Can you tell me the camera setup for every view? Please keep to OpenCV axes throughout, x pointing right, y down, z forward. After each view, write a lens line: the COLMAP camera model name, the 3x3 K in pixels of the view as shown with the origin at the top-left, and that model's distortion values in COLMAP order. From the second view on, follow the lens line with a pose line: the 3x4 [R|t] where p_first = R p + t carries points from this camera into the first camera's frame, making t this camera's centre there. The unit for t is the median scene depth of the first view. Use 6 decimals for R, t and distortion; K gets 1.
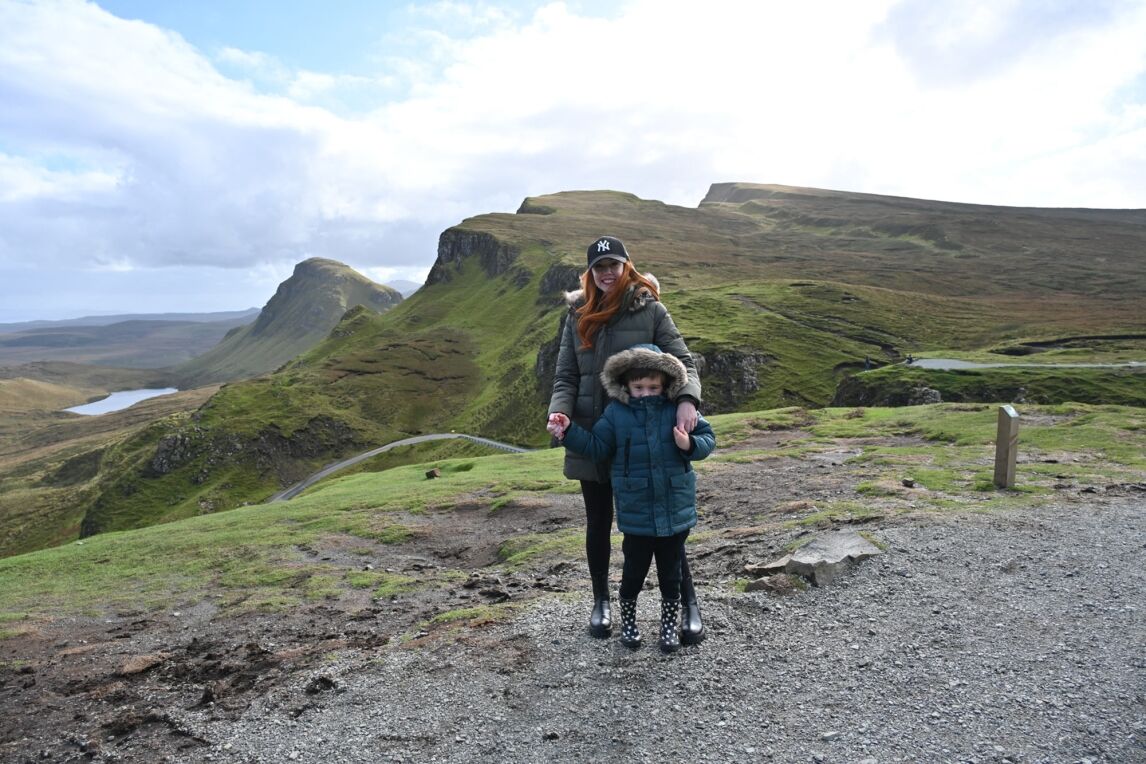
lens RADIAL K [[762.7, 0, 573.1], [0, 762.7, 381.5], [0, 0, 1]] dist [0.001286, -0.001013]
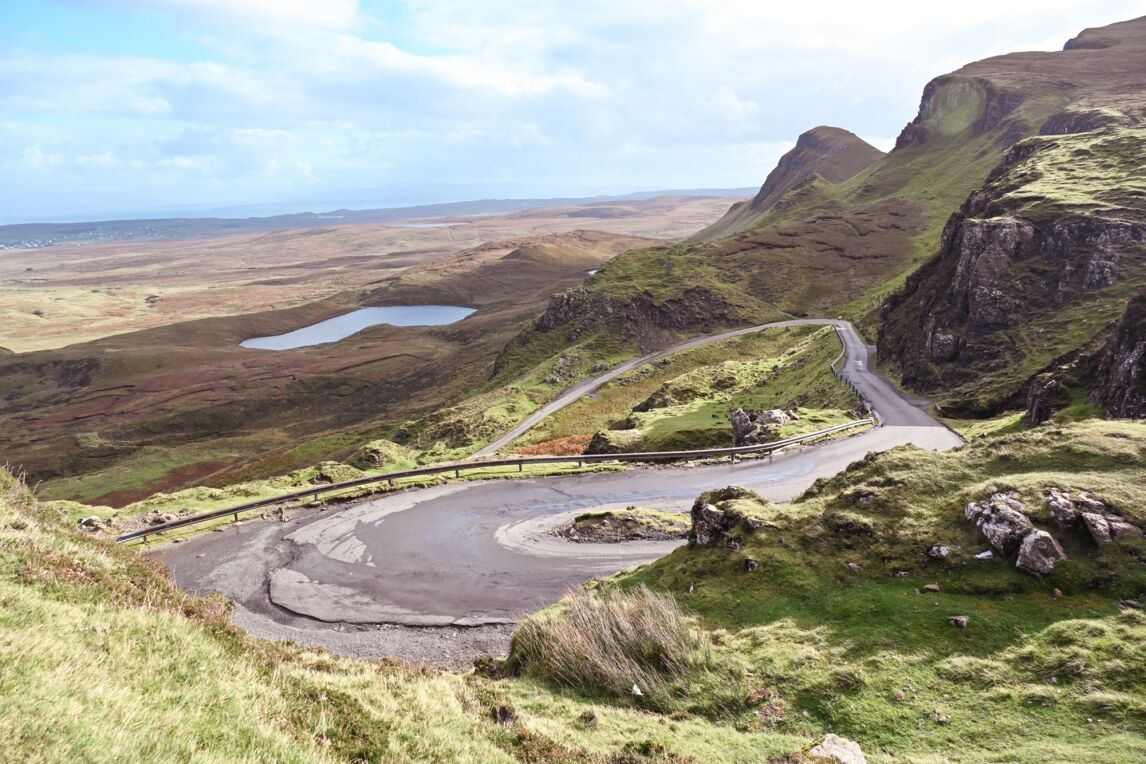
lens RADIAL K [[762.7, 0, 573.0], [0, 762.7, 382.3], [0, 0, 1]] dist [0.001286, -0.001013]
pose [[0.783090, 0.148838, -0.603835, 0.146373], [-0.052129, 0.983232, 0.174750, 0.002212], [0.619719, -0.105368, 0.777718, 0.135899]]
